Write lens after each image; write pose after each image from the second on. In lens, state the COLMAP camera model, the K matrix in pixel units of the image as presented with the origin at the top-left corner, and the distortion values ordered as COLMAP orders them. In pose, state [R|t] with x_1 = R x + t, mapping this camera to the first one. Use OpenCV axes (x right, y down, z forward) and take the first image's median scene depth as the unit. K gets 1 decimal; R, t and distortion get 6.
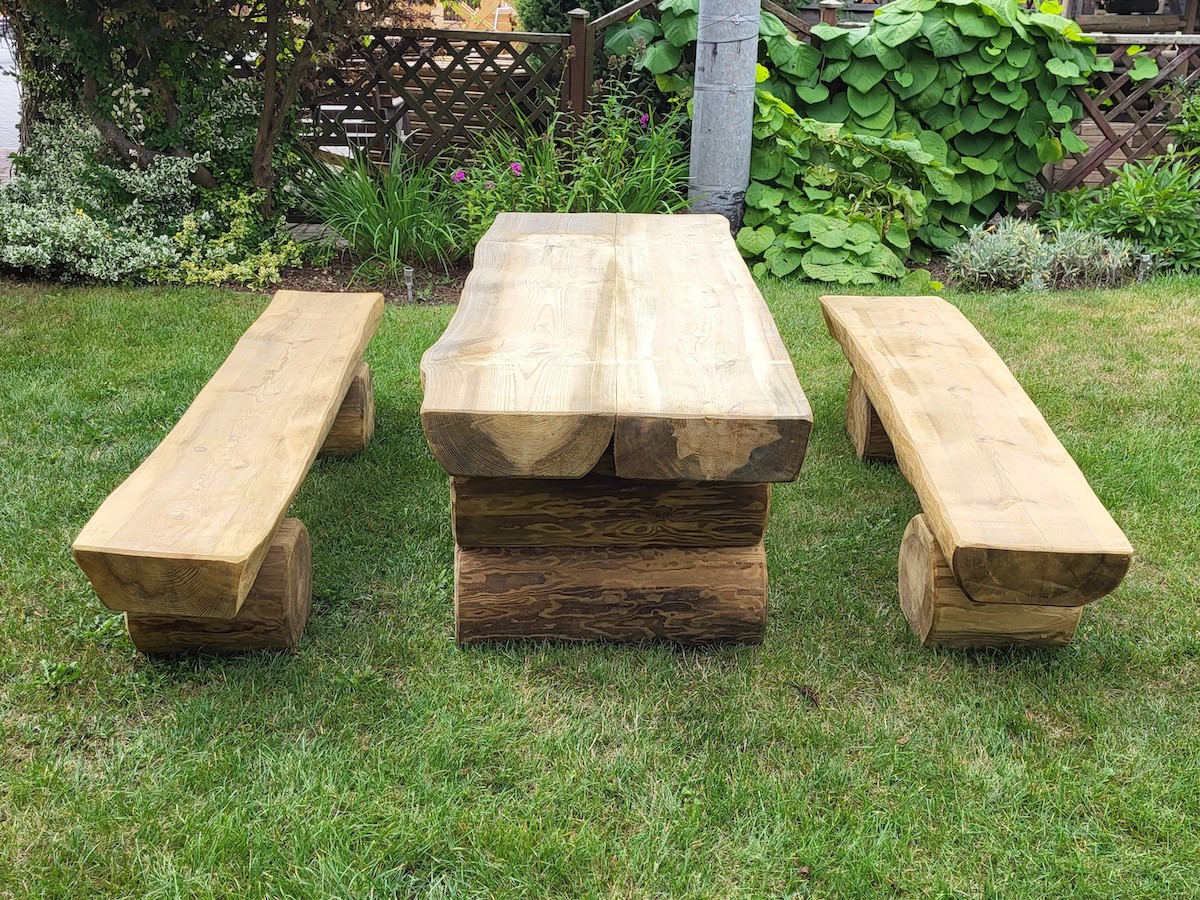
lens RADIAL K [[1492.4, 0, 710.6], [0, 1492.4, 379.5], [0, 0, 1]] dist [0.059237, -0.045092]
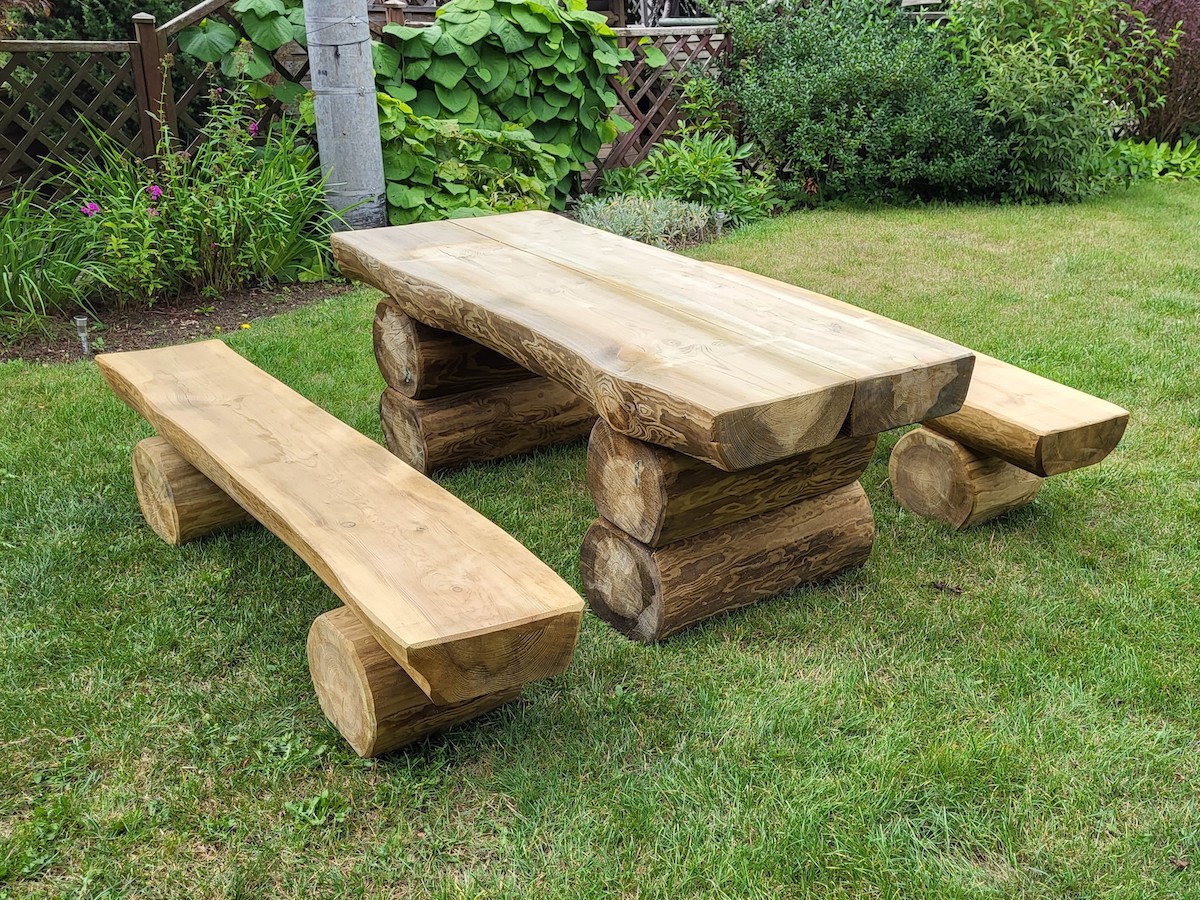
lens RADIAL K [[1359.4, 0, 679.8], [0, 1359.4, 415.5], [0, 0, 1]] dist [0.061567, -0.032656]
pose [[0.771160, -0.198466, 0.604916, -0.405308], [0.168797, 0.979901, 0.106308, -0.042139], [-0.613857, 0.020127, 0.789161, 0.148360]]
